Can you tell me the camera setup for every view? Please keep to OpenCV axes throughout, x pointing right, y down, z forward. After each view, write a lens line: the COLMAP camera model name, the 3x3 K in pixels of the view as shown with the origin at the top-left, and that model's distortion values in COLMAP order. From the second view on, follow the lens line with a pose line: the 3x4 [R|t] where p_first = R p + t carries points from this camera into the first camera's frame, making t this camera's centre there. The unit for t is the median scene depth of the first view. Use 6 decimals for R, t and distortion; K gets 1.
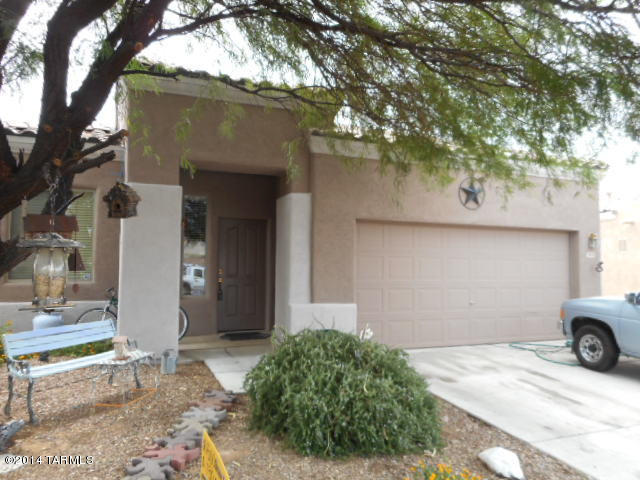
lens RADIAL K [[490.2, 0, 320.0], [0, 490.2, 240.0], [0, 0, 1]] dist [0.030372, -0.003946]
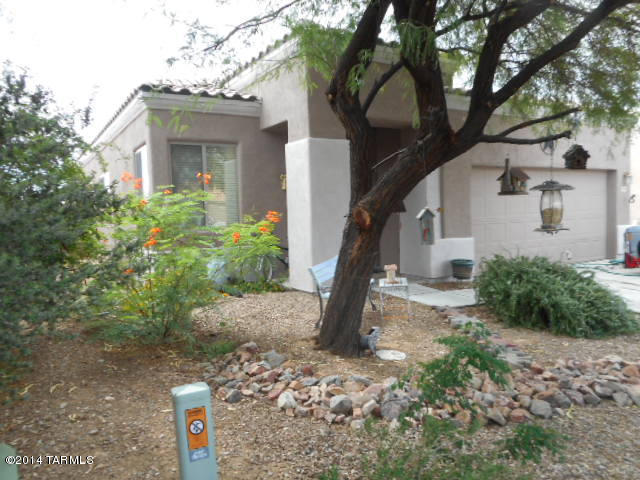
lens RADIAL K [[490.2, 0, 320.0], [0, 490.2, 240.0], [0, 0, 1]] dist [0.030372, -0.003946]
pose [[0.988463, -0.053603, 0.141662, -0.423164], [0.038342, 0.993374, 0.108344, -0.007387], [-0.146531, -0.101662, 0.983968, -0.111423]]
